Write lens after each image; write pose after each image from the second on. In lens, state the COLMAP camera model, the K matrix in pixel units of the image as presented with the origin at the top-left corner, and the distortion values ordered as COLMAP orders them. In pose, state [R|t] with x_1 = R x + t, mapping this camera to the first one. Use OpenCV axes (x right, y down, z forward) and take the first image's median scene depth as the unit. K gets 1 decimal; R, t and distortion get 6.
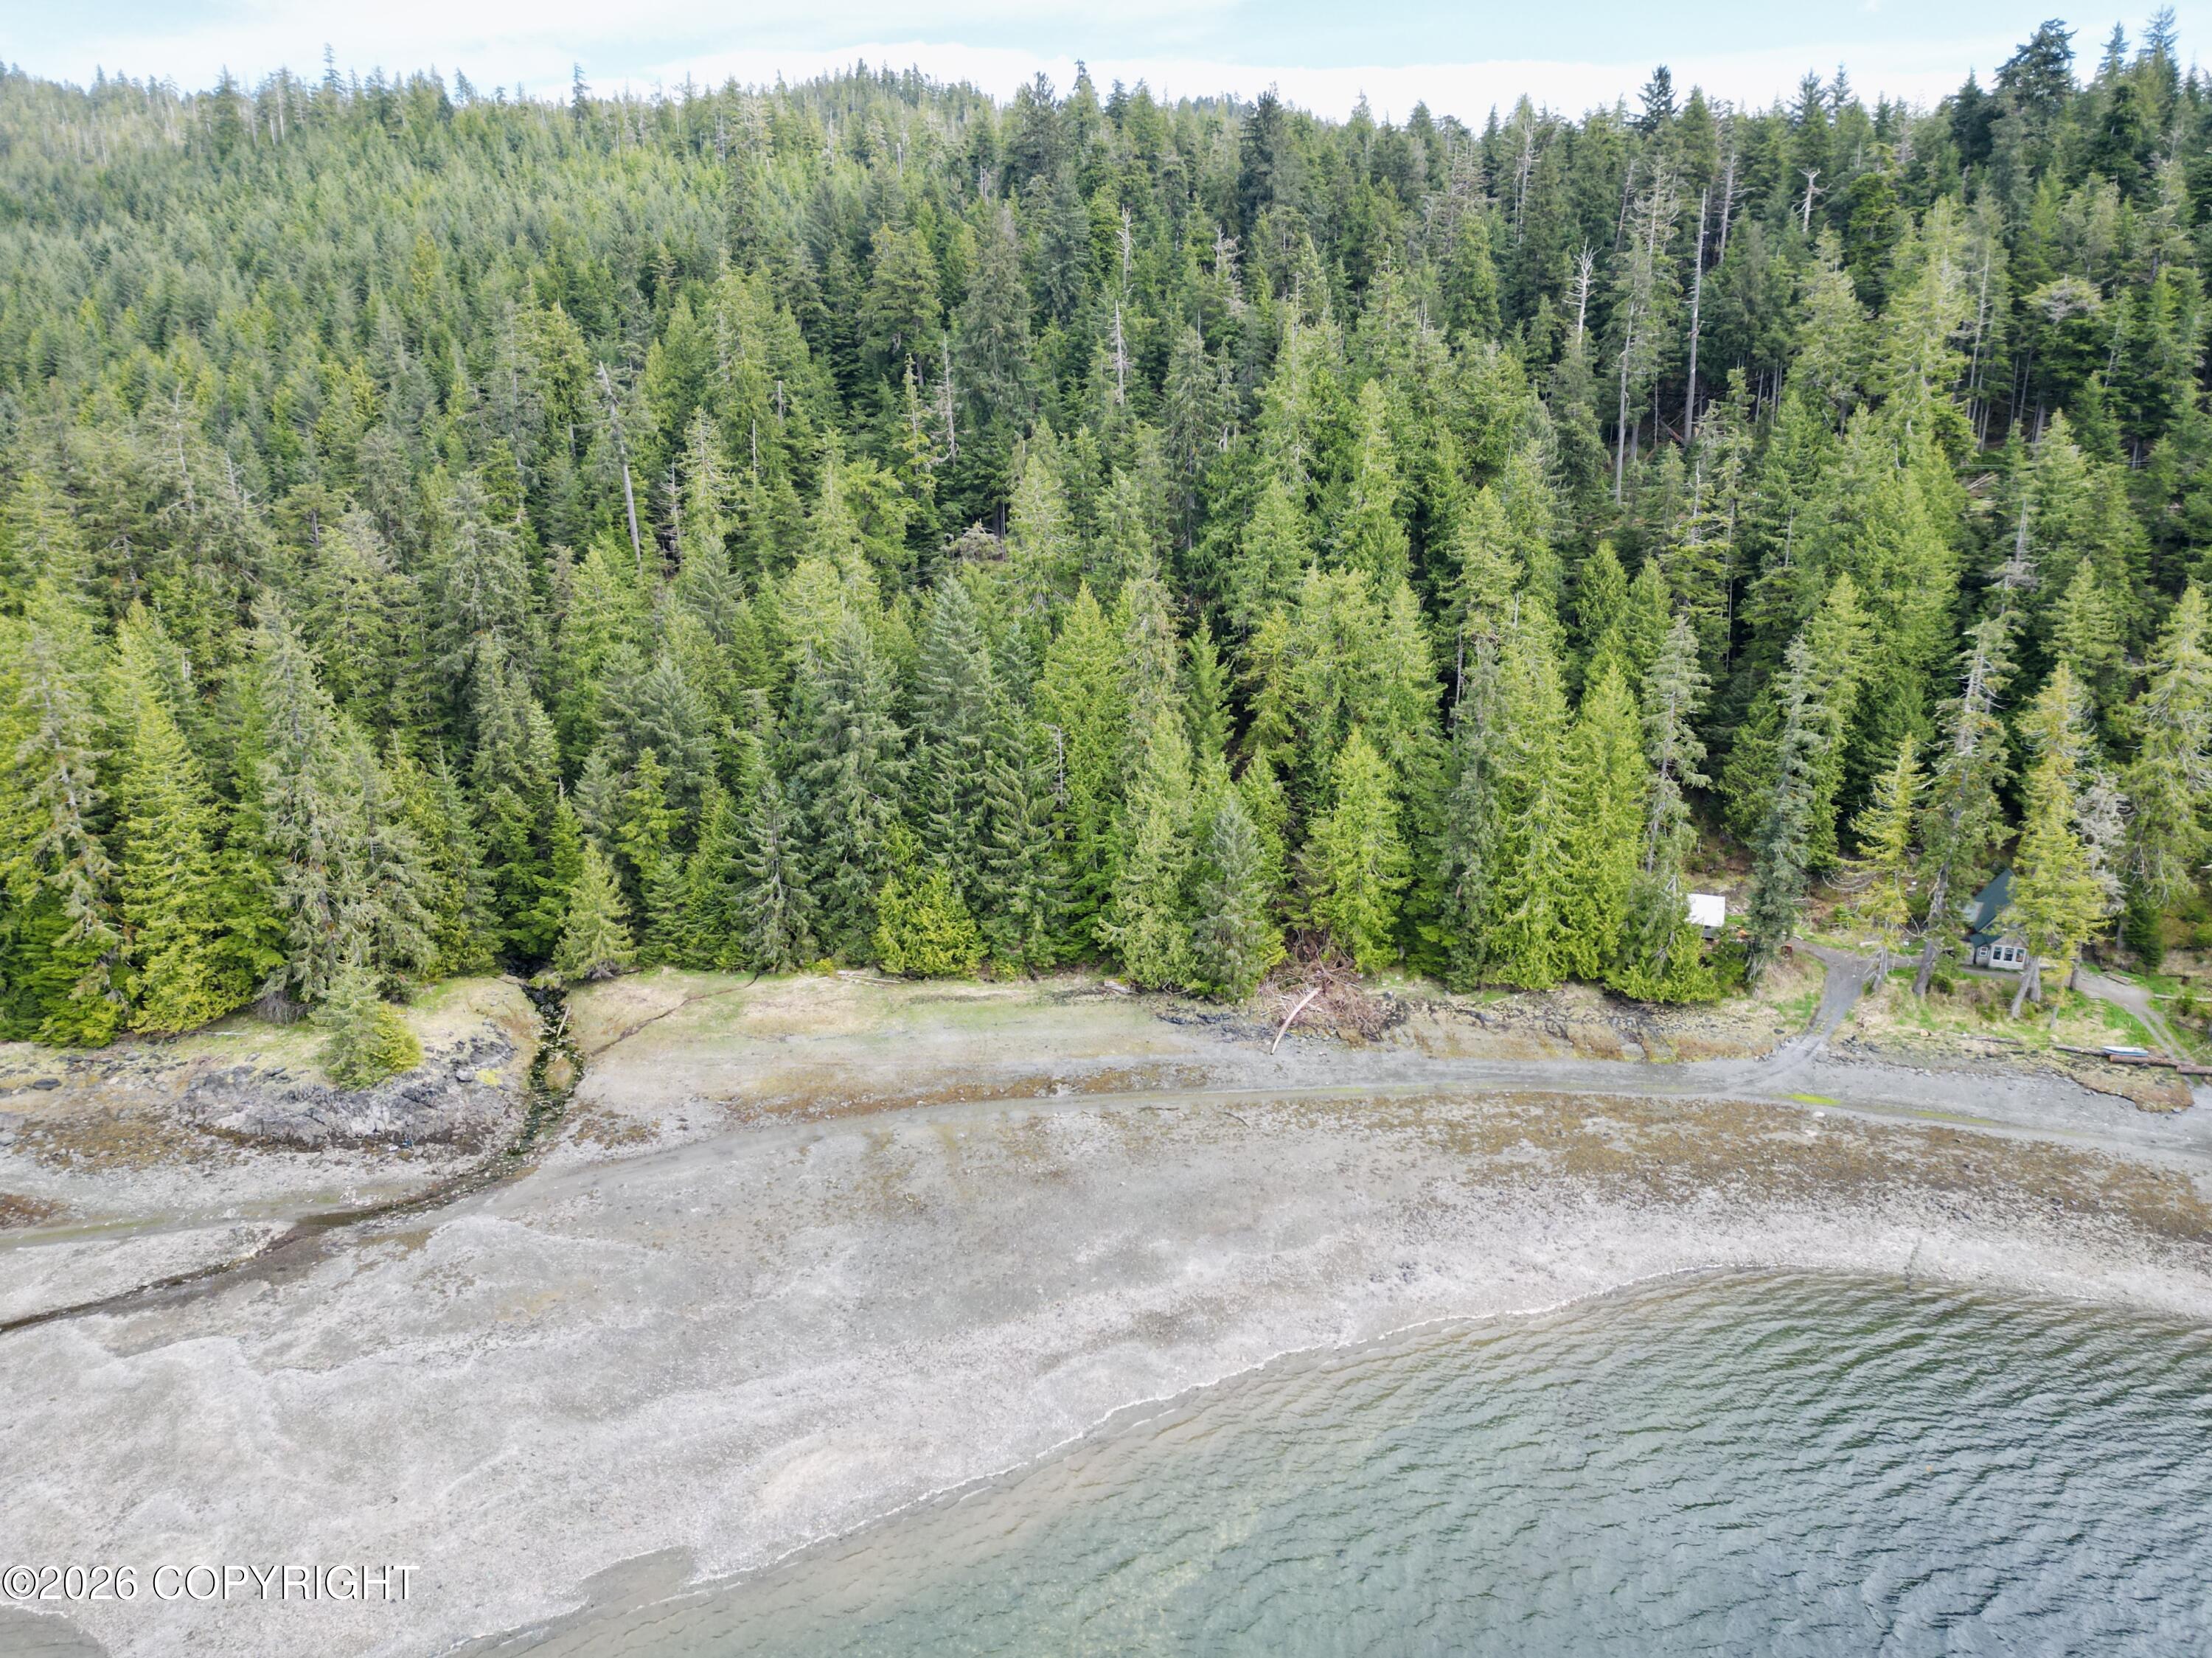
lens RADIAL K [[1536.0, 0, 1116.8], [0, 1536.0, 821.9], [0, 0, 1]] dist [0.083227, -0.079112]
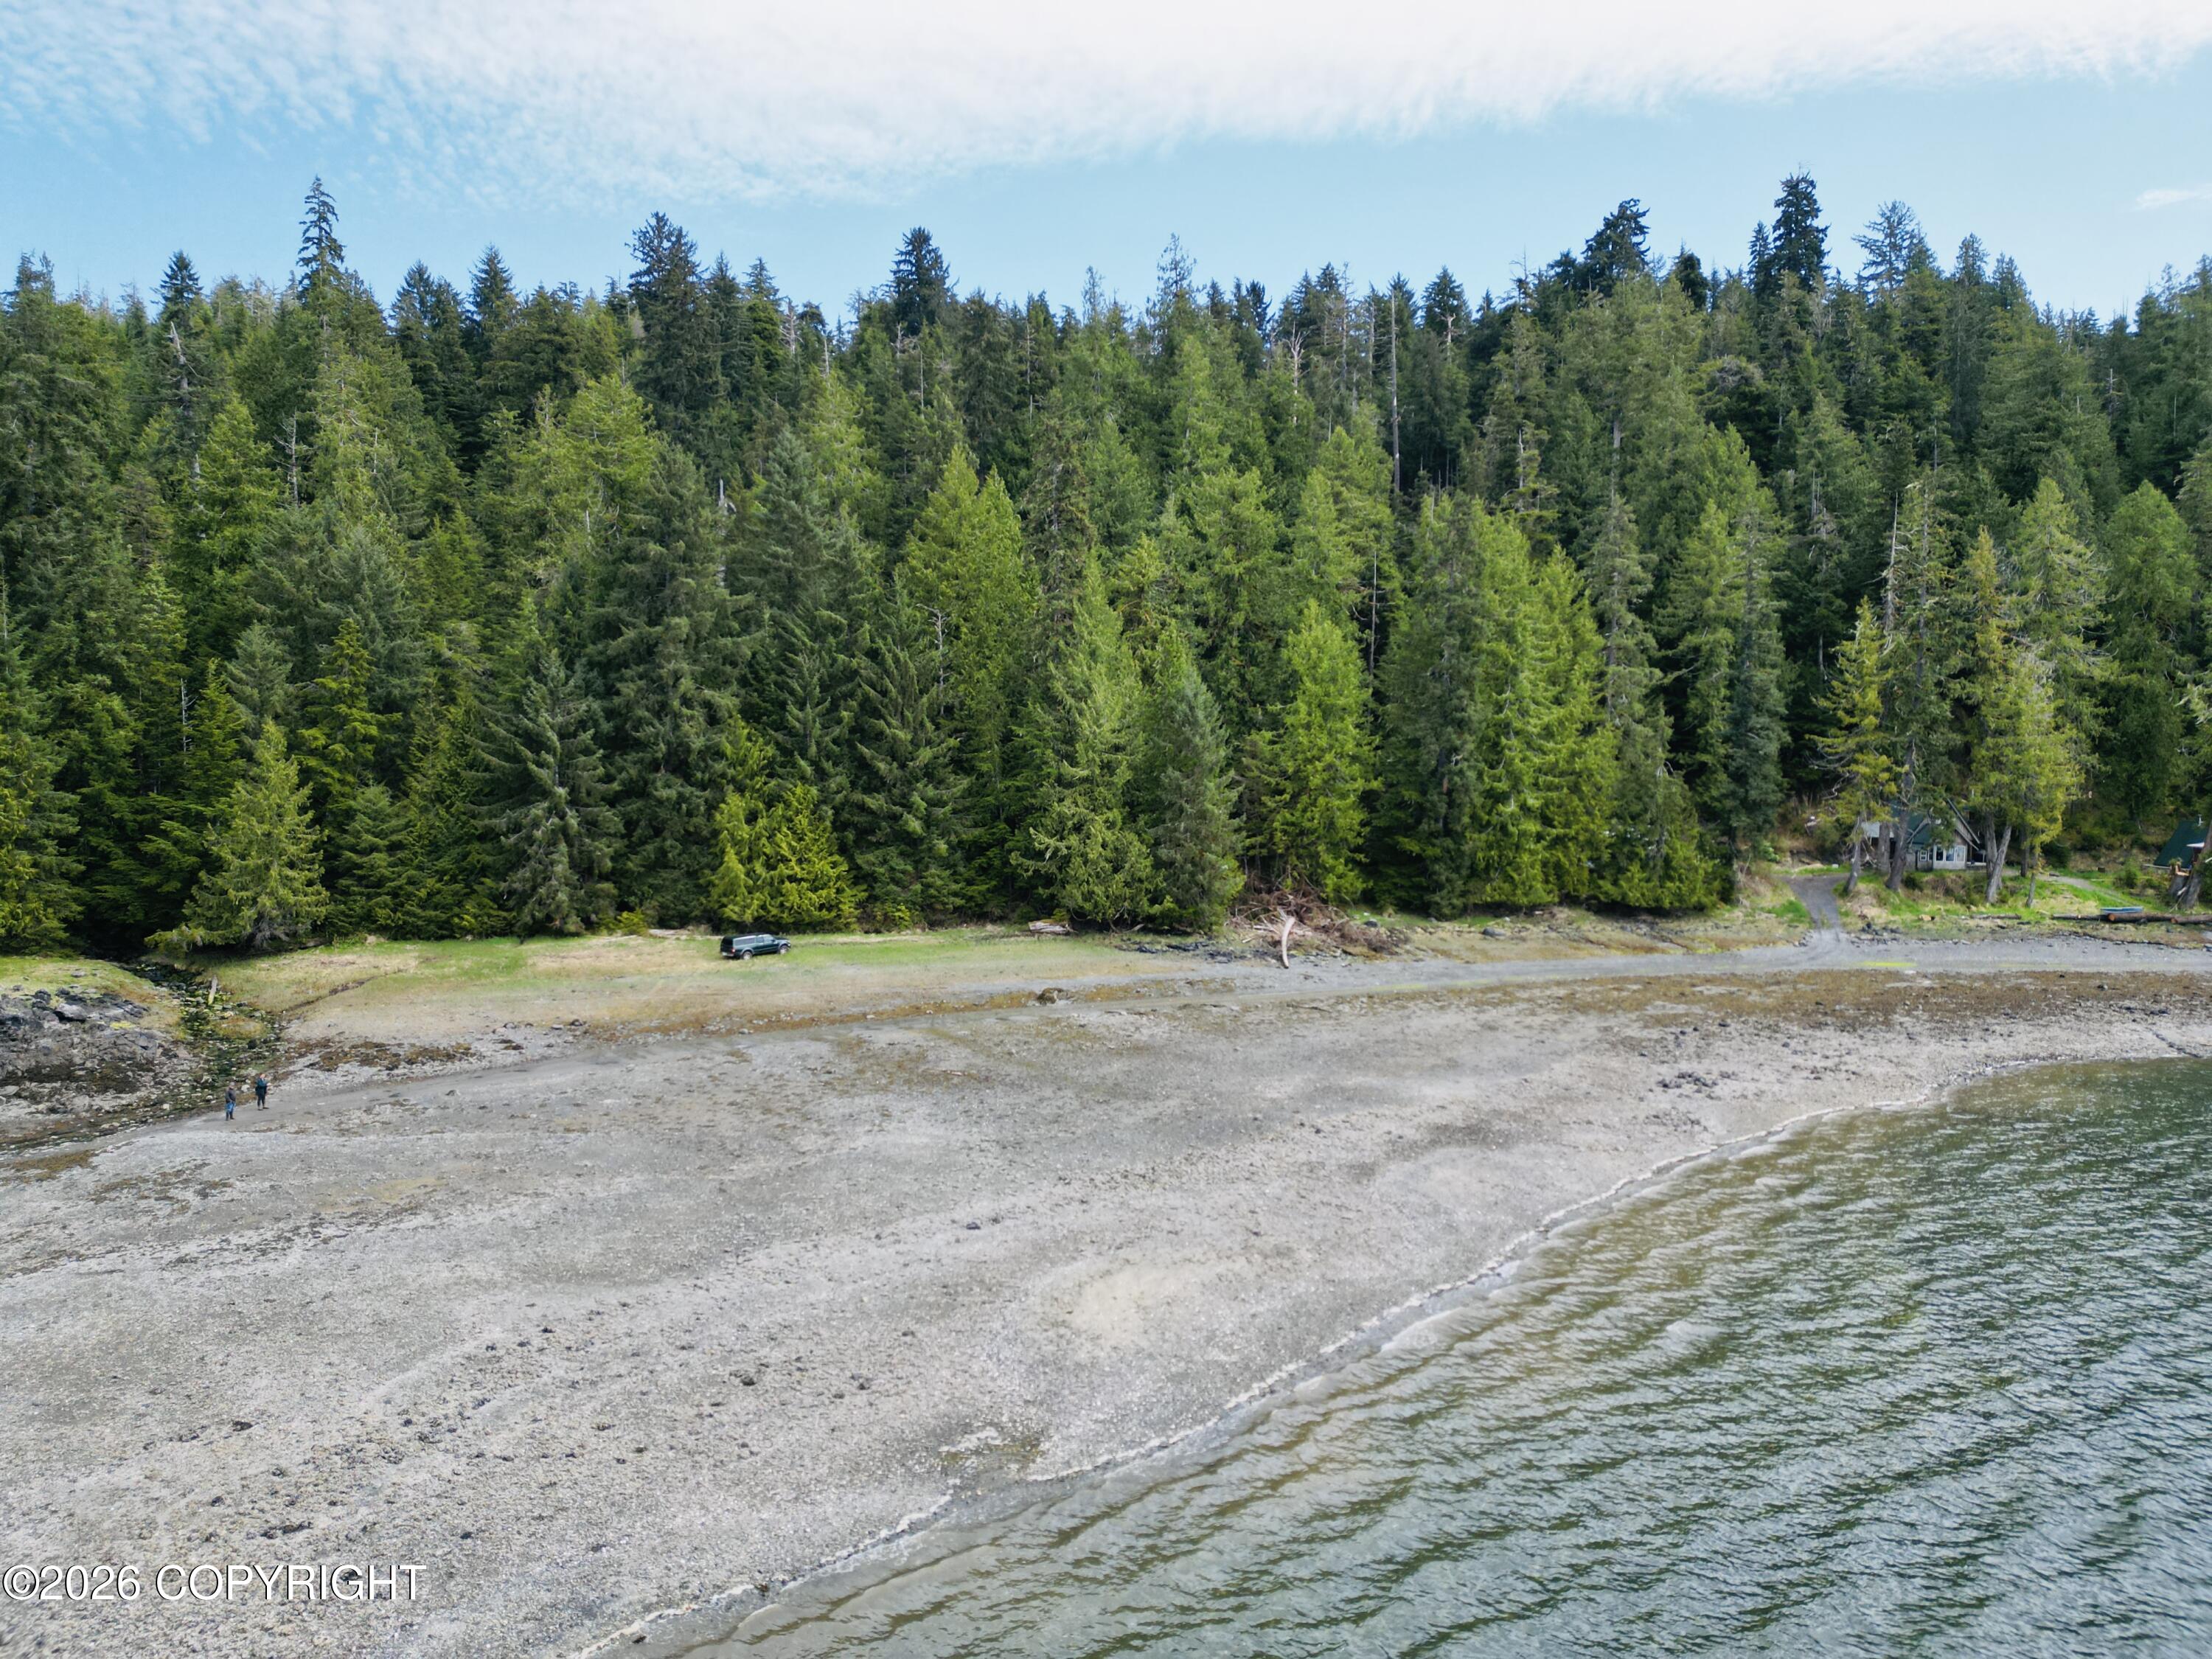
lens RADIAL K [[1497.3, 0, 1106.0], [0, 1497.3, 829.5], [0, 0, 1]] dist [0.144038, -0.196772]
pose [[0.942442, -0.011078, 0.334187, -0.218647], [0.088750, 0.971890, -0.218068, 0.222708], [-0.322378, 0.235176, 0.916932, 0.301843]]
